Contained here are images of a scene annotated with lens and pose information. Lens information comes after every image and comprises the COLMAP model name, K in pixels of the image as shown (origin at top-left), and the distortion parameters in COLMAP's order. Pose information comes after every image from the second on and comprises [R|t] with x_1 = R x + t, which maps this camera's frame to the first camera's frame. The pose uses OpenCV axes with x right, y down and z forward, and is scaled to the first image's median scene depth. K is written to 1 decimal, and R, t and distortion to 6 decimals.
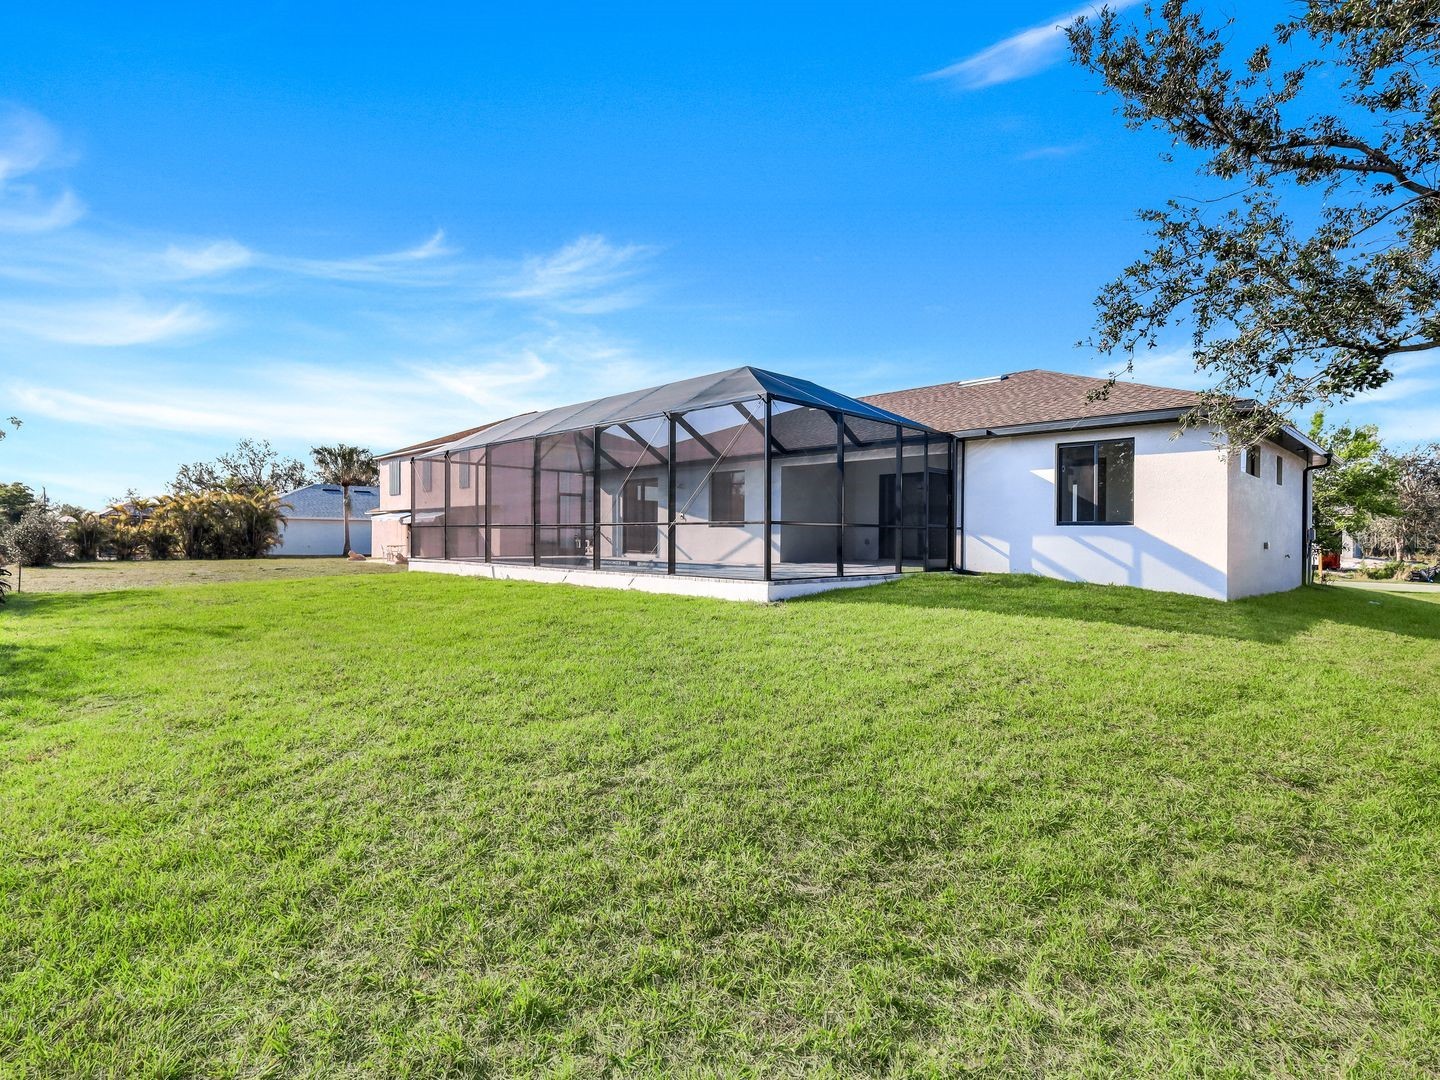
lens RADIAL K [[722.6, 0, 722.1], [0, 722.6, 534.6], [0, 0, 1]] dist [-0.002064, 0.001337]
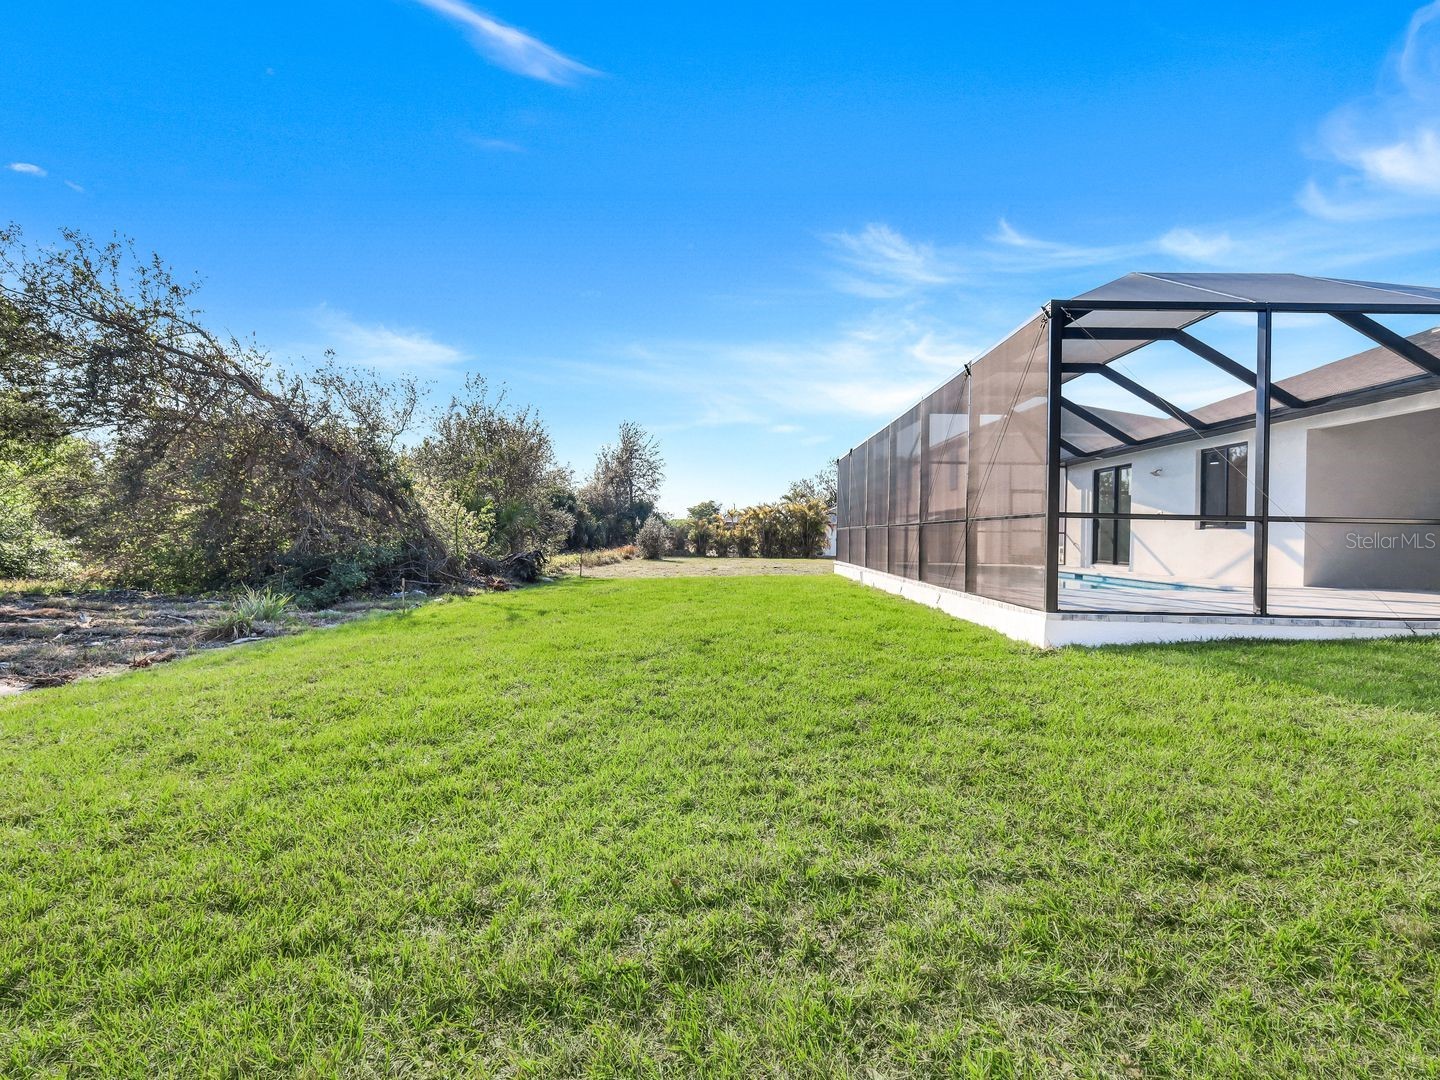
lens RADIAL K [[712.3, 0, 718.0], [0, 712.3, 535.7], [0, 0, 1]] dist [-0.001792, -0.000030]
pose [[0.681910, 0.004946, -0.731419, 0.146489], [-0.010545, 0.999940, -0.003070, 0.002323], [0.731360, 0.009806, 0.681921, 0.179522]]
